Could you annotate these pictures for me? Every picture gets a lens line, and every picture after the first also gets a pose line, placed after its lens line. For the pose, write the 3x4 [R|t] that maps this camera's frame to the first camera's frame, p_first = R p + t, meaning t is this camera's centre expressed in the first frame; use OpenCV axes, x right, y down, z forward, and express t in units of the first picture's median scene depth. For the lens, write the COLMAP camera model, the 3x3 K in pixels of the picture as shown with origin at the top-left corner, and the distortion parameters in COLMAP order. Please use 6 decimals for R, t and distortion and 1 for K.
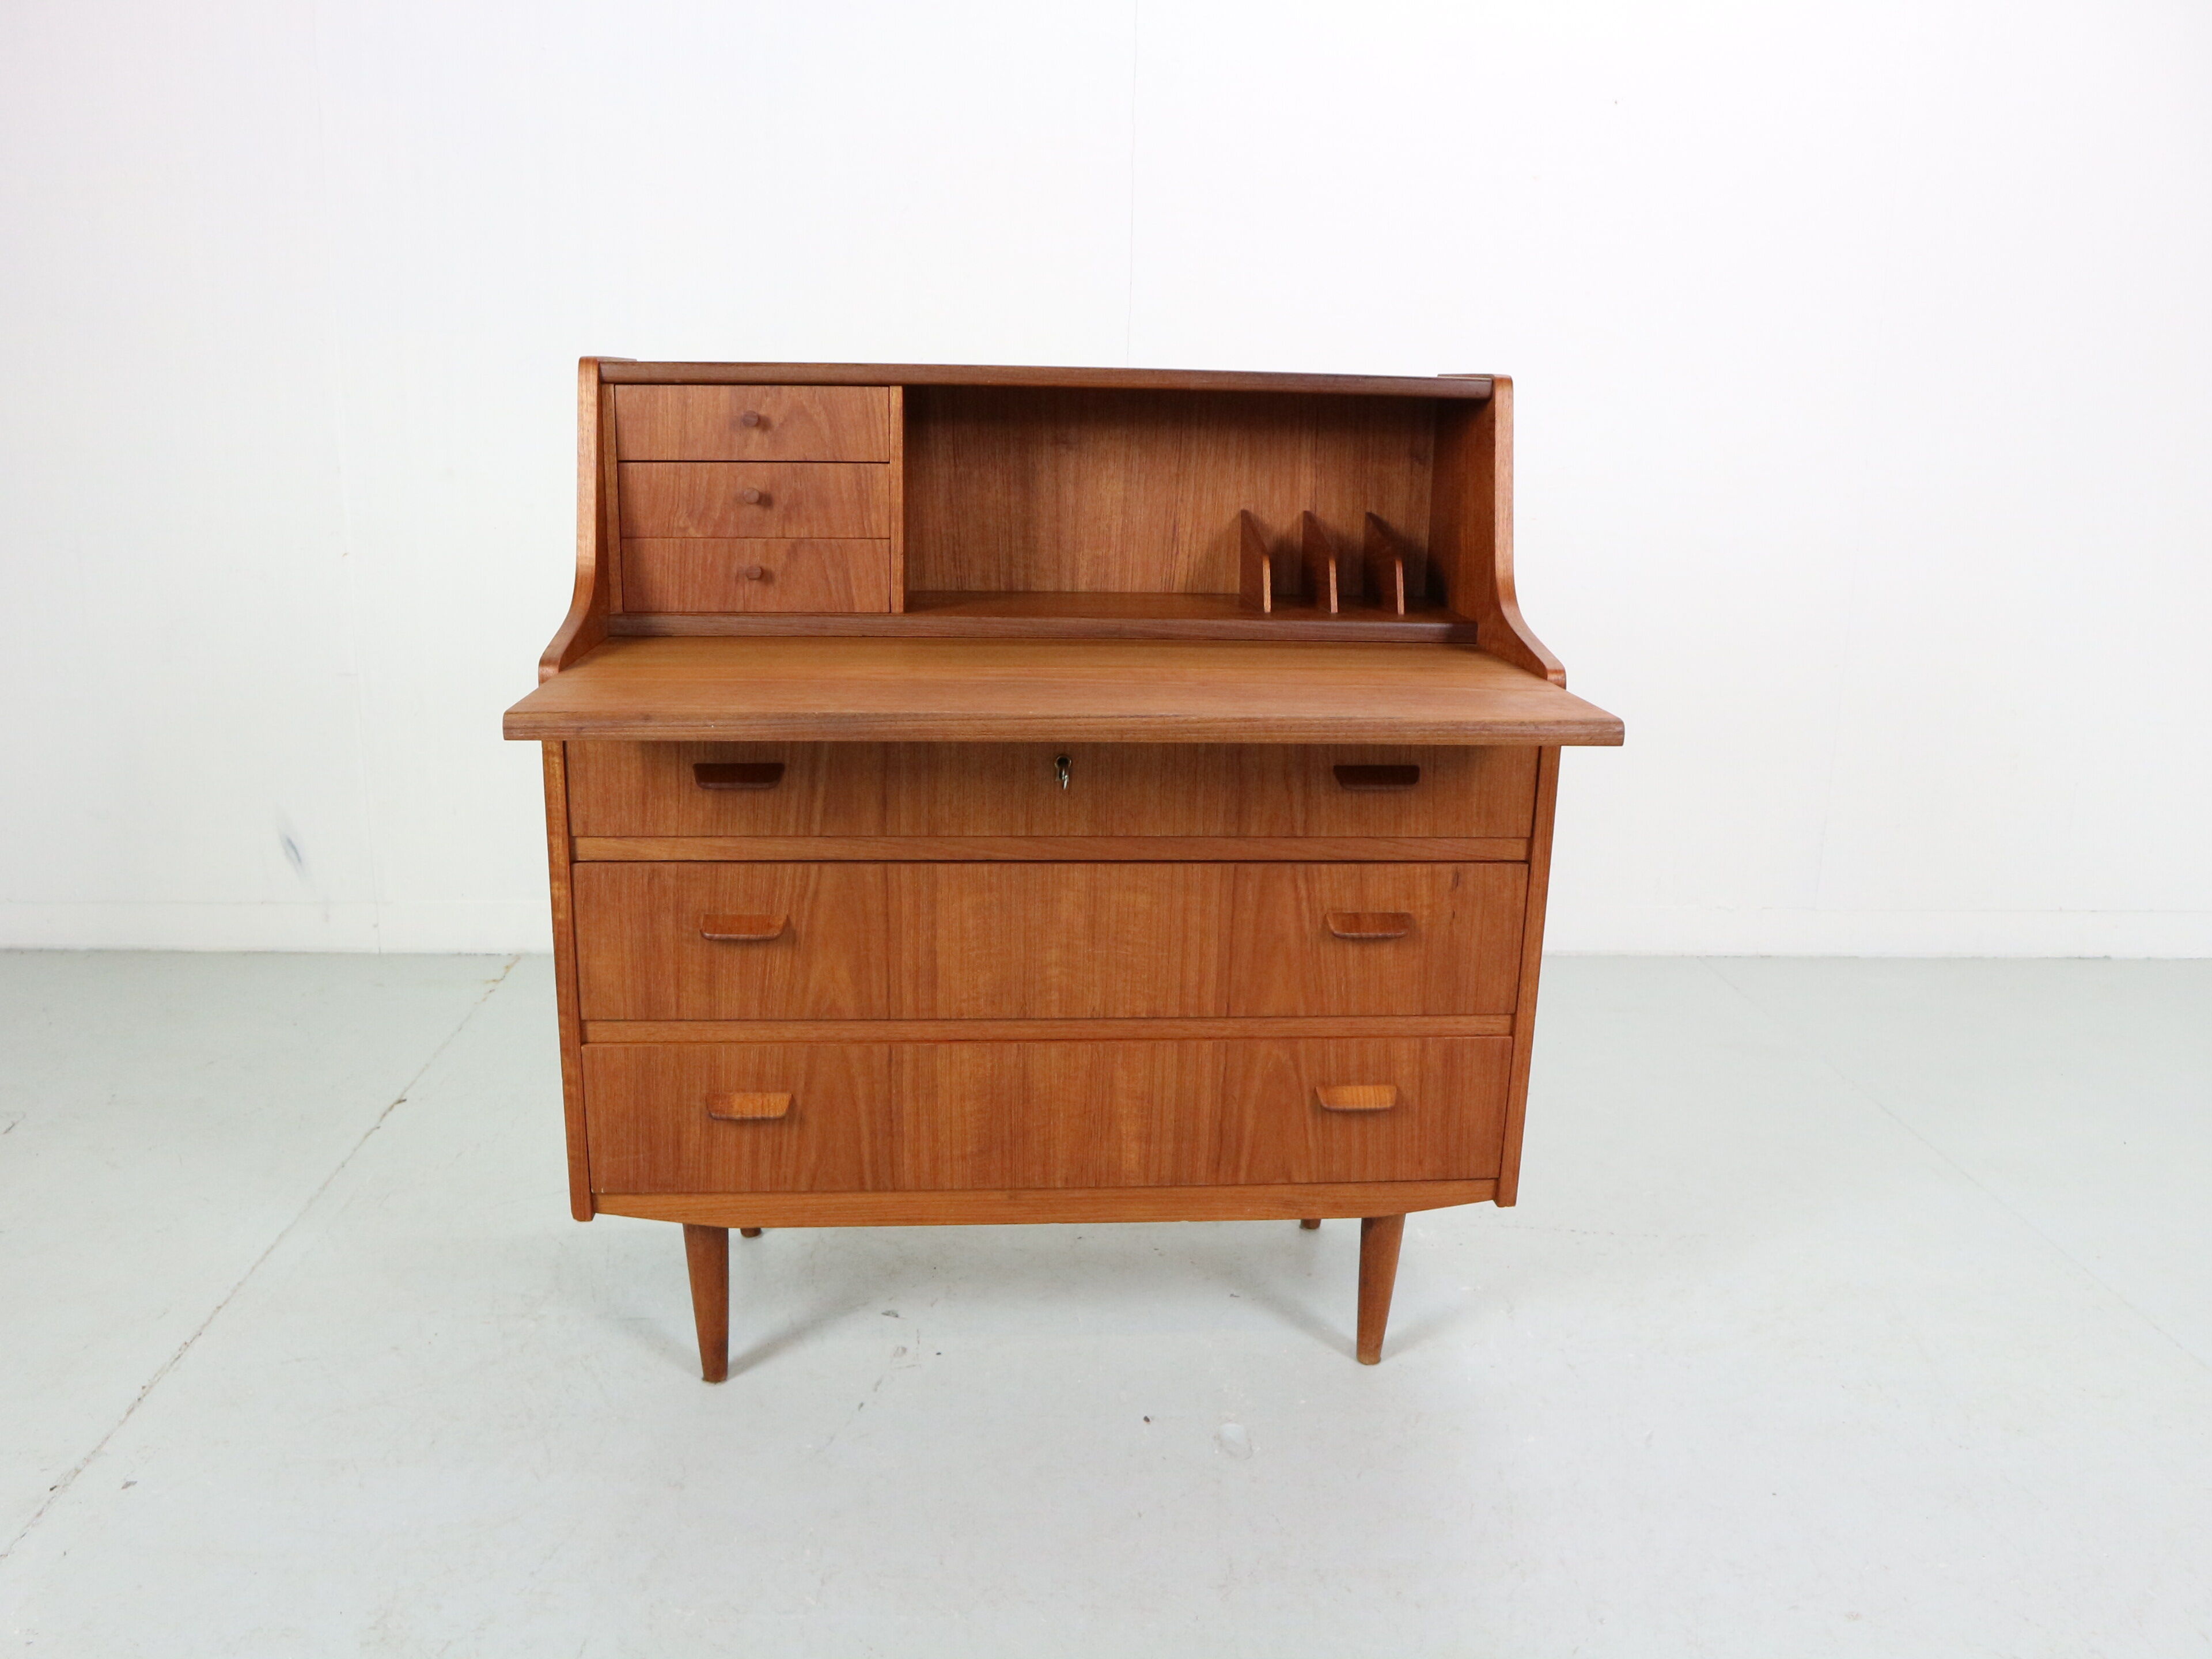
lens RADIAL K [[1725.3, 0, 1097.3], [0, 1725.3, 842.7], [0, 0, 1]] dist [-0.136223, 0.098392]
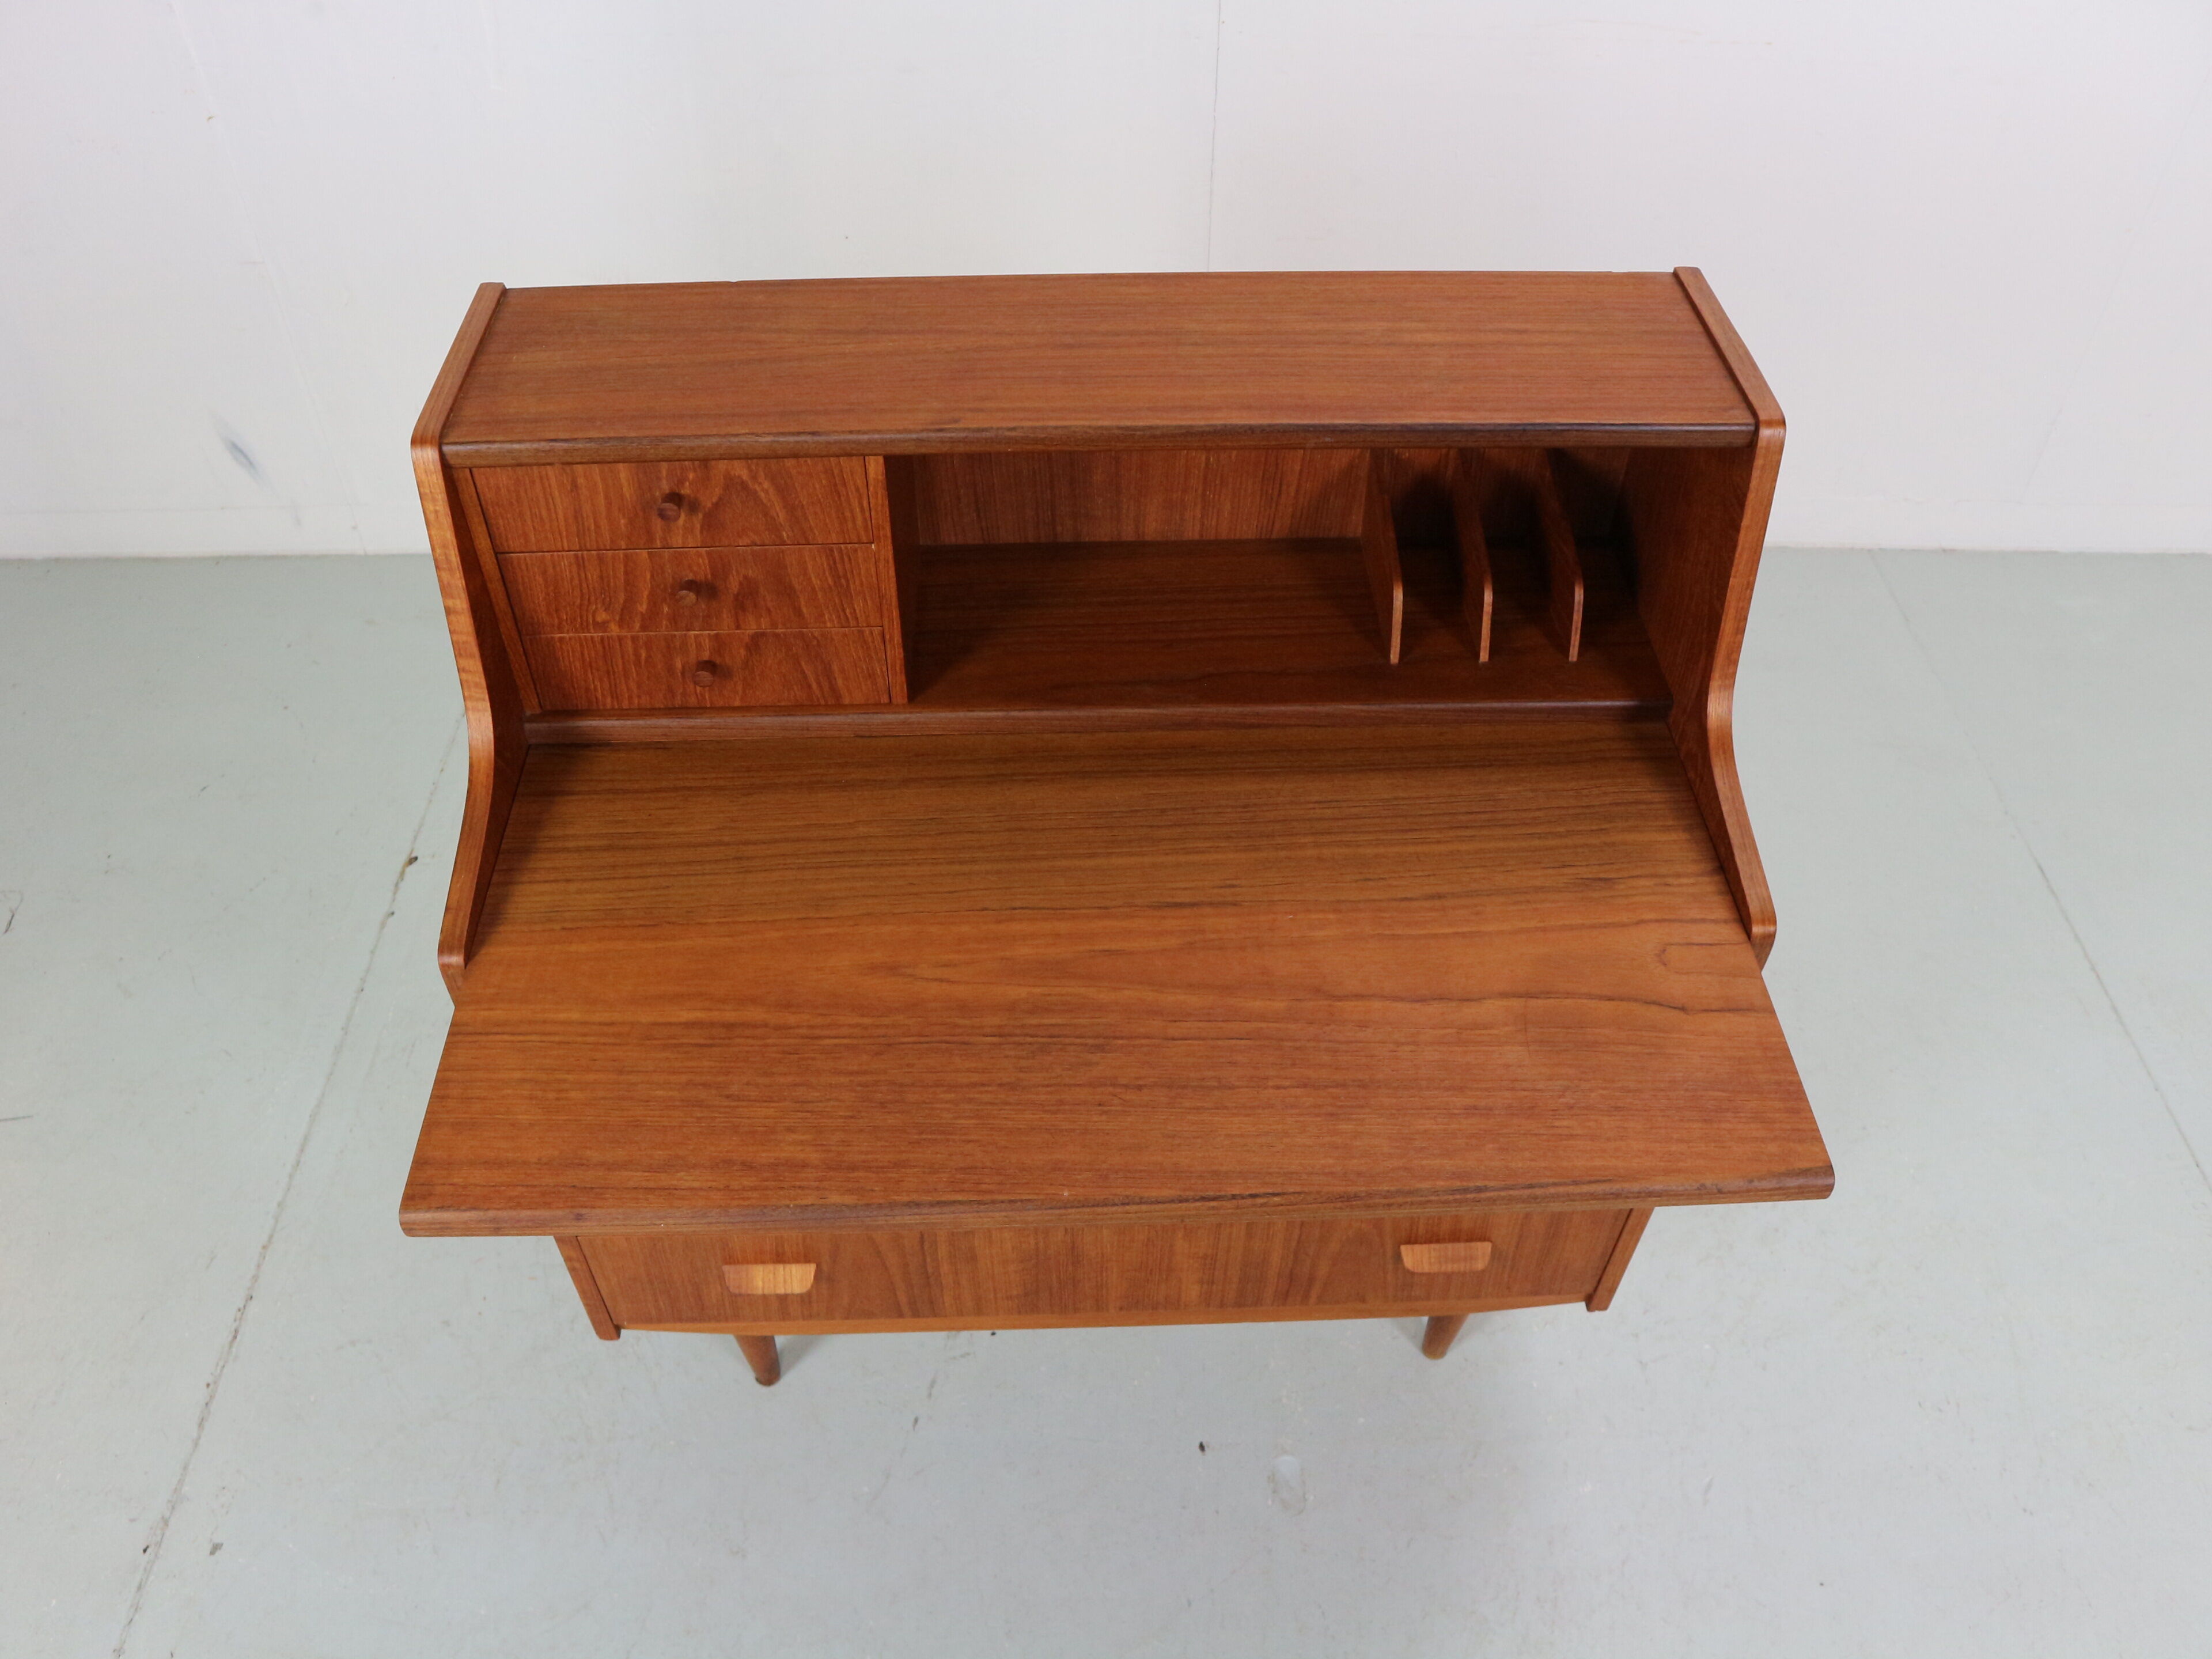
lens RADIAL K [[1725.3, 0, 1100.2], [0, 1725.3, 846.4], [0, 0, 1]] dist [-0.136223, 0.098392]
pose [[0.998651, 0.022185, -0.046942, -0.000946], [0.006144, 0.847276, 0.531117, -0.533091], [0.051555, -0.530689, 0.845997, 0.462278]]
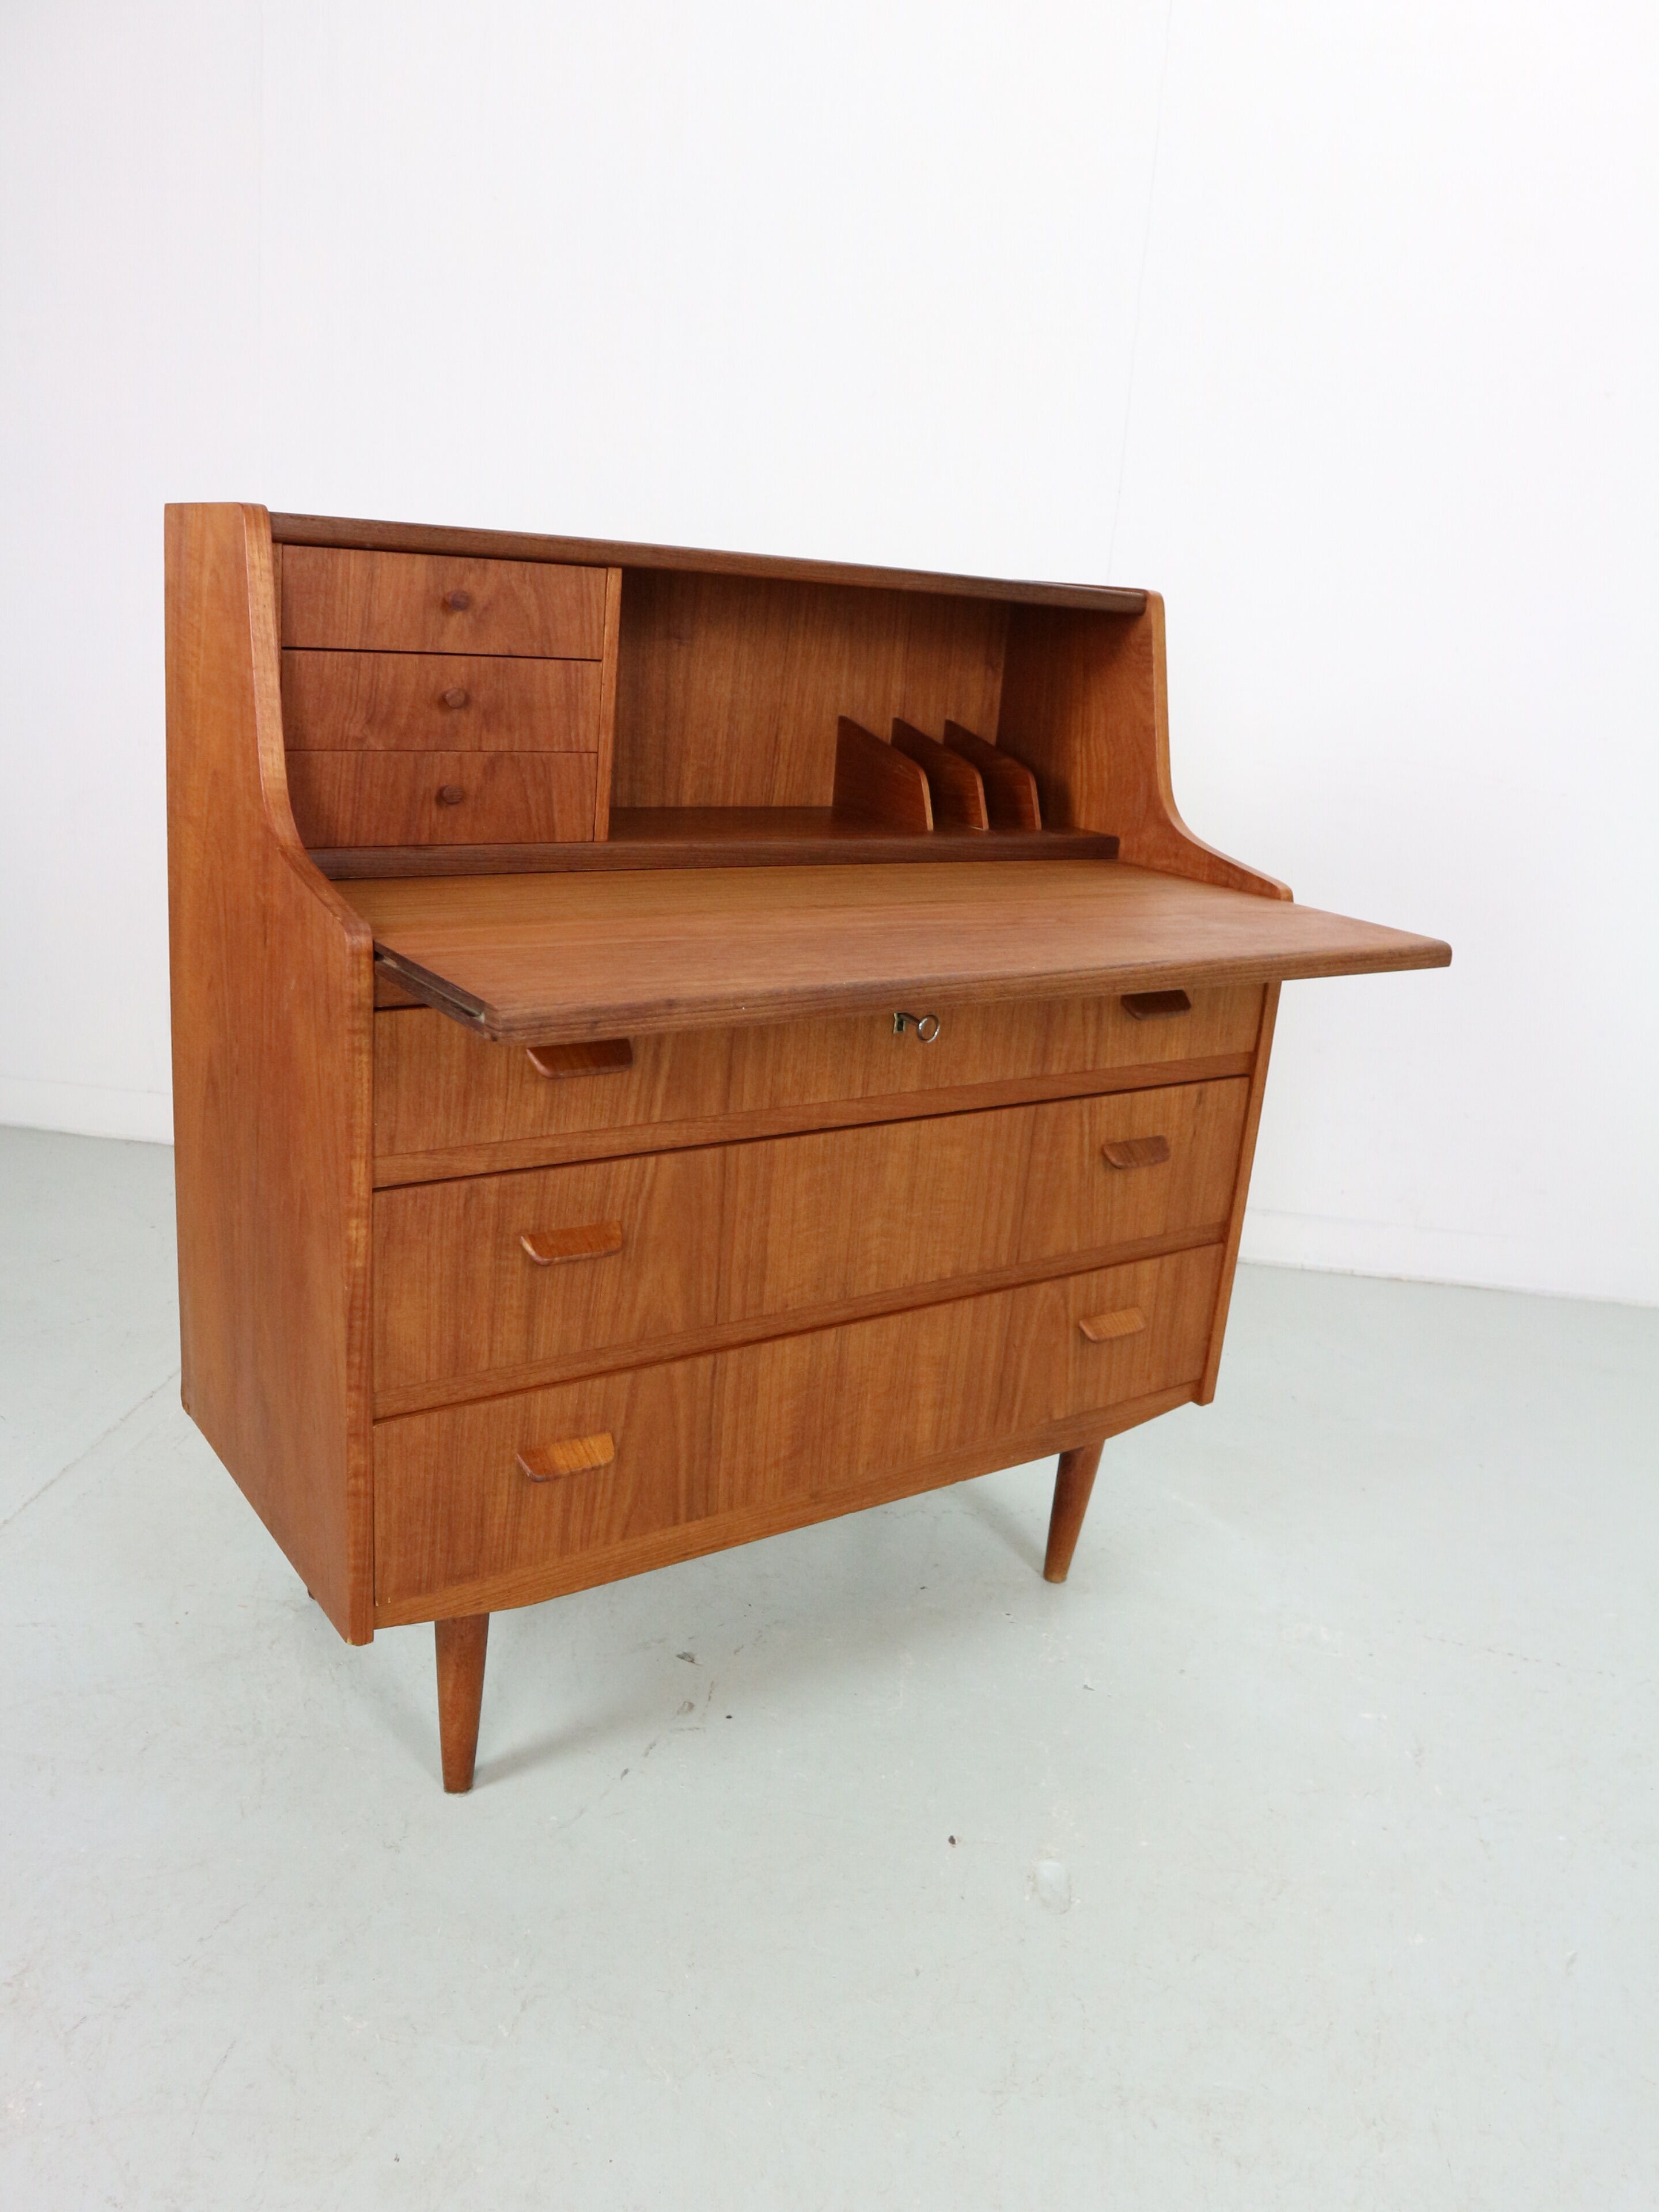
lens RADIAL K [[1725.3, 0, 840.5], [0, 1725.3, 1116.2], [0, 0, 1]] dist [-0.136223, 0.098392]
pose [[0.857125, -0.101177, 0.505074, -0.474752], [0.068355, 0.994189, 0.083157, -0.065455], [-0.510552, -0.036752, 0.859061, 0.229581]]
